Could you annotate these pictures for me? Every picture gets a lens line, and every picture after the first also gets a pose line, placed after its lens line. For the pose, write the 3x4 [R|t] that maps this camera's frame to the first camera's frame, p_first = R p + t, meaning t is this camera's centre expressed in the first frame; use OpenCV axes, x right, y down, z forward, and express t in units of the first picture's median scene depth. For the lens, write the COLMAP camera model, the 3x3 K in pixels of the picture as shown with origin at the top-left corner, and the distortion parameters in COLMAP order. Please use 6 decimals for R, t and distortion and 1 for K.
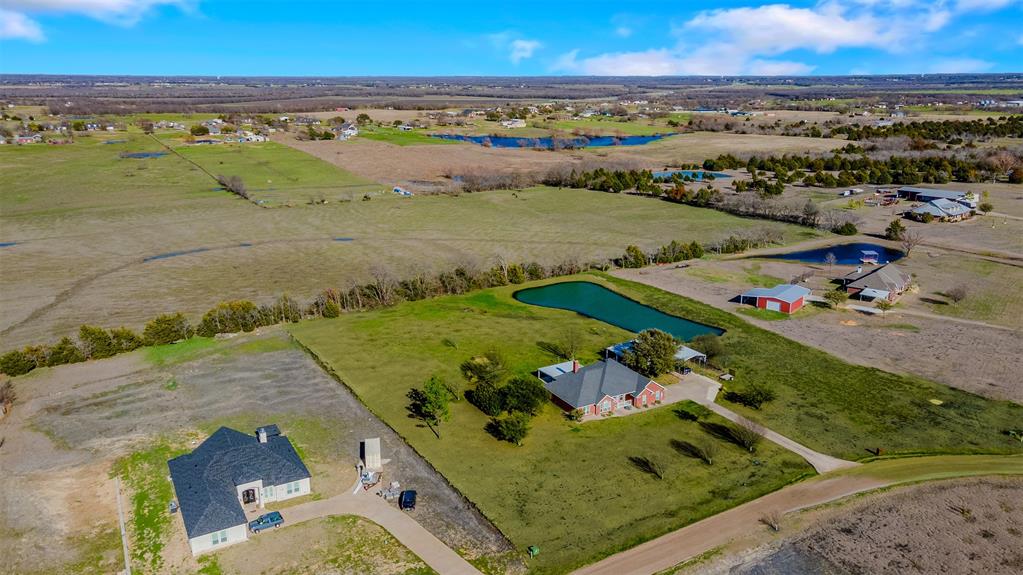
lens RADIAL K [[759.3, 0, 515.5], [0, 759.3, 286.0], [0, 0, 1]] dist [0.041387, 0.002397]
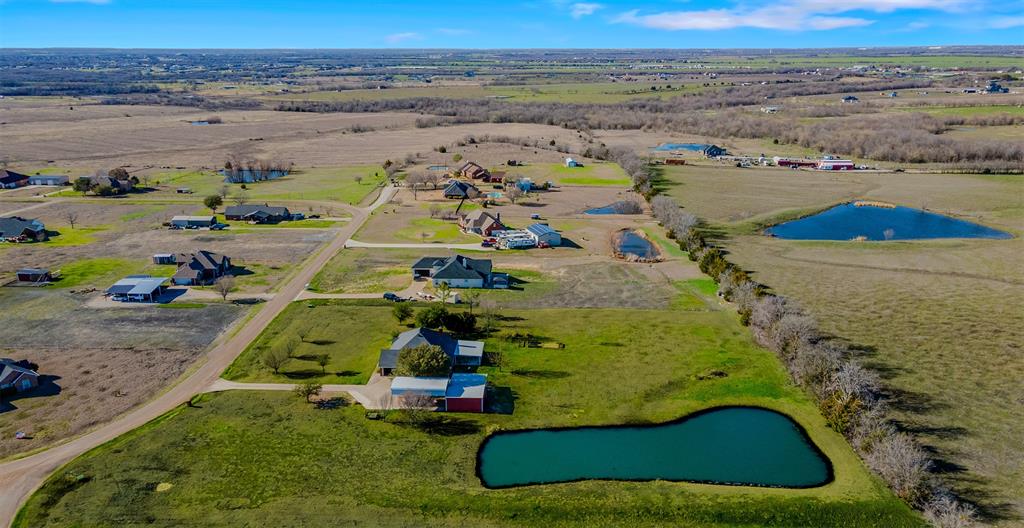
lens RADIAL K [[764.8, 0, 515.6], [0, 764.8, 263.0], [0, 0, 1]] dist [0.040568, 0.004688]
pose [[-0.518719, 0.233873, -0.822335, 0.796083], [-0.227212, 0.889556, 0.396313, -0.399769], [0.824200, 0.392419, -0.408291, 1.263237]]
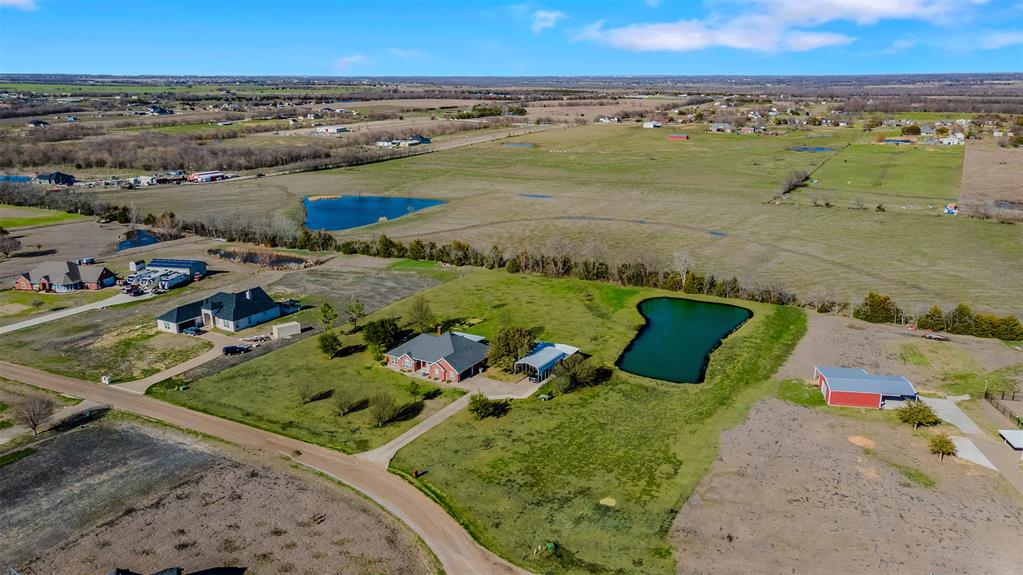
lens RADIAL K [[759.3, 0, 515.5], [0, 759.3, 286.0], [0, 0, 1]] dist [0.041387, 0.002397]
pose [[0.507280, 0.231186, -0.830193, 0.868184], [-0.229720, 0.964764, 0.128293, -0.106901], [0.830600, 0.125632, 0.542513, 0.388591]]
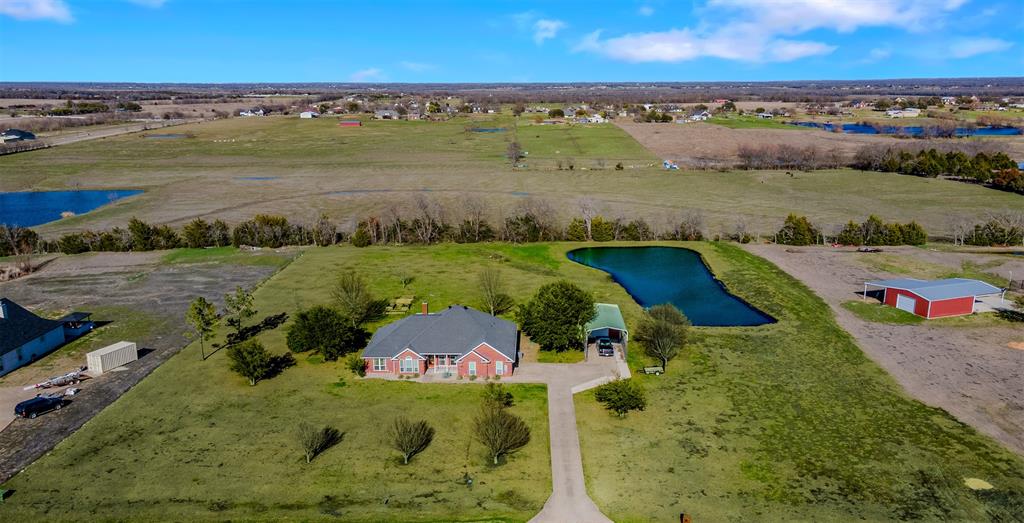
lens RADIAL K [[766.5, 0, 512.0], [0, 766.5, 261.5], [0, 0, 1]] dist [0.047429, 0.000156]
pose [[0.856879, 0.115257, -0.502468, 0.422867], [-0.134165, 0.990958, -0.001490, 0.040395], [0.497752, 0.068691, 0.864595, 0.330648]]
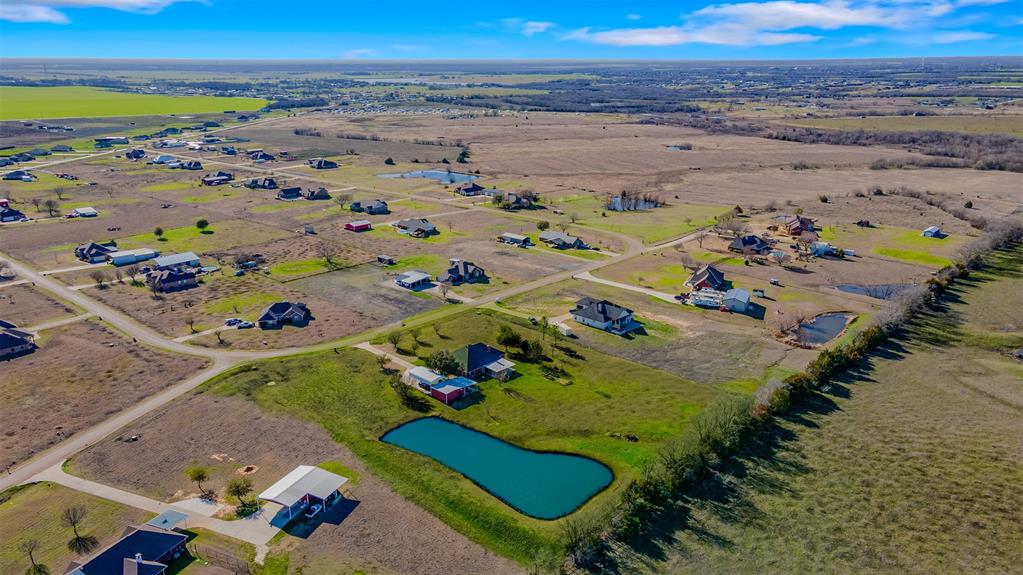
lens RADIAL K [[759.3, 0, 515.5], [0, 759.3, 286.0], [0, 0, 1]] dist [0.041387, 0.002397]
pose [[-0.957941, 0.087245, -0.273382, 0.382365], [-0.072085, 0.848959, 0.523519, -0.729365], [0.277764, 0.521207, -0.806964, 1.879620]]
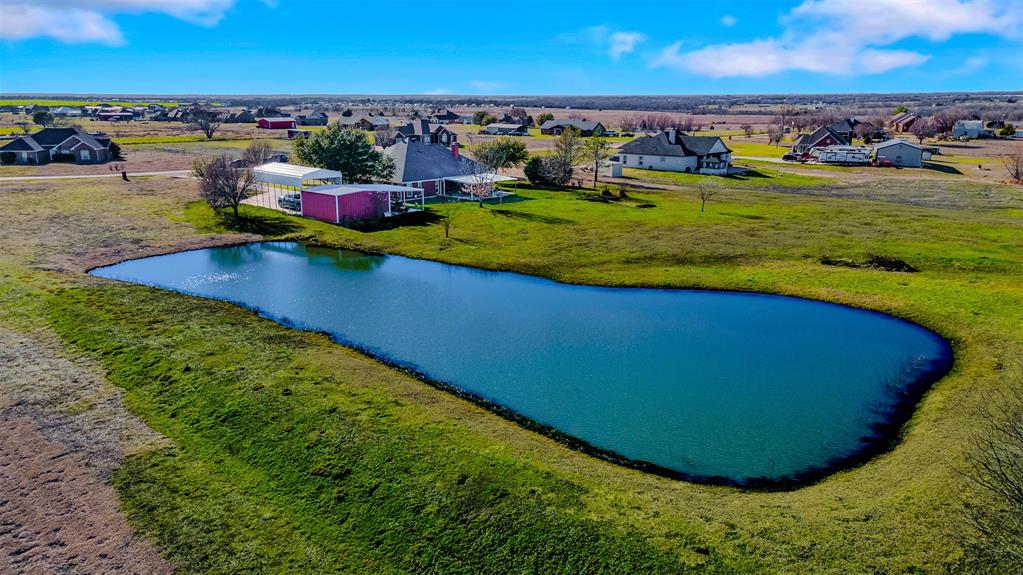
lens RADIAL K [[759.3, 0, 515.5], [0, 759.3, 286.0], [0, 0, 1]] dist [0.041387, 0.002397]
pose [[-0.951584, 0.077144, -0.297551, 0.207490], [-0.079808, 0.872797, 0.481514, -0.114389], [0.296847, 0.481948, -0.824383, 1.386327]]
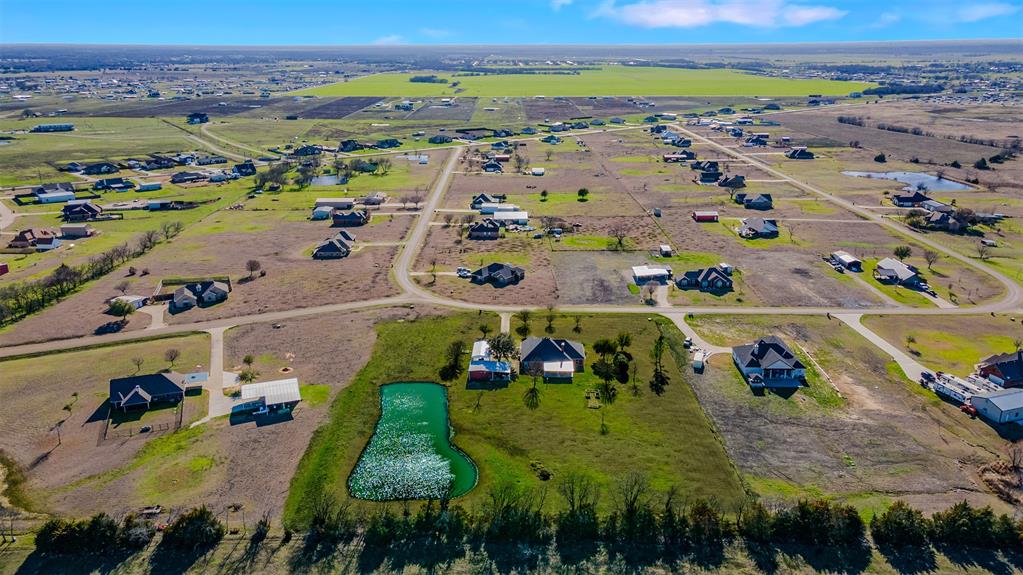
lens RADIAL K [[748.8, 0, 507.3], [0, 748.8, 298.9], [0, 0, 1]] dist [0.044945, 0.001659]
pose [[-0.861079, -0.158957, 0.482986, -0.460133], [0.141392, 0.837562, 0.527730, -0.675605], [-0.488417, 0.522707, -0.698732, 1.722165]]
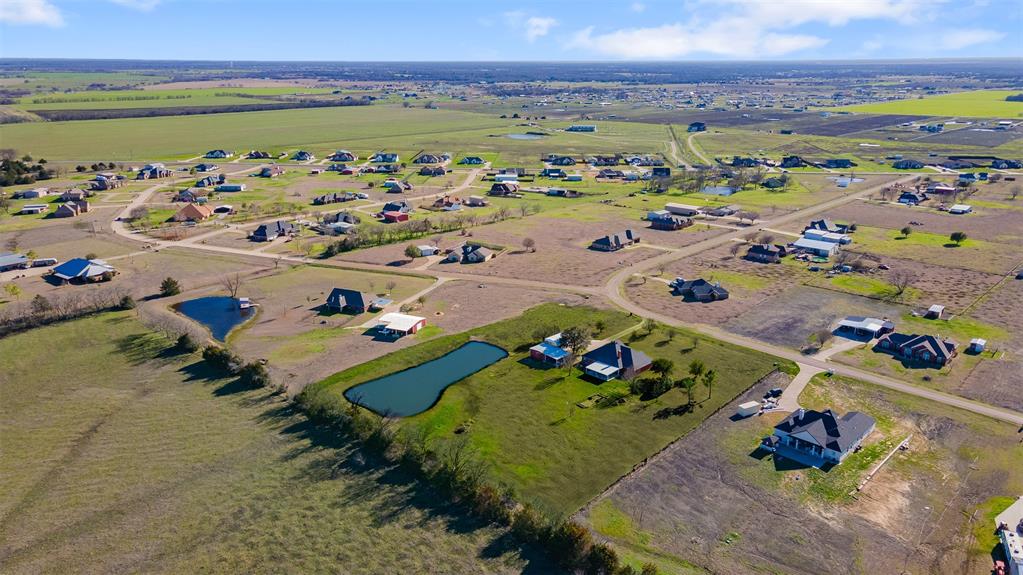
lens RADIAL K [[752.4, 0, 508.8], [0, 752.4, 256.3], [0, 0, 1]] dist [0.039672, 0.001393]
pose [[-0.276129, -0.242167, 0.930112, -1.086594], [0.258038, 0.913528, 0.314455, -0.545394], [-0.925834, 0.326834, -0.189763, 1.201720]]
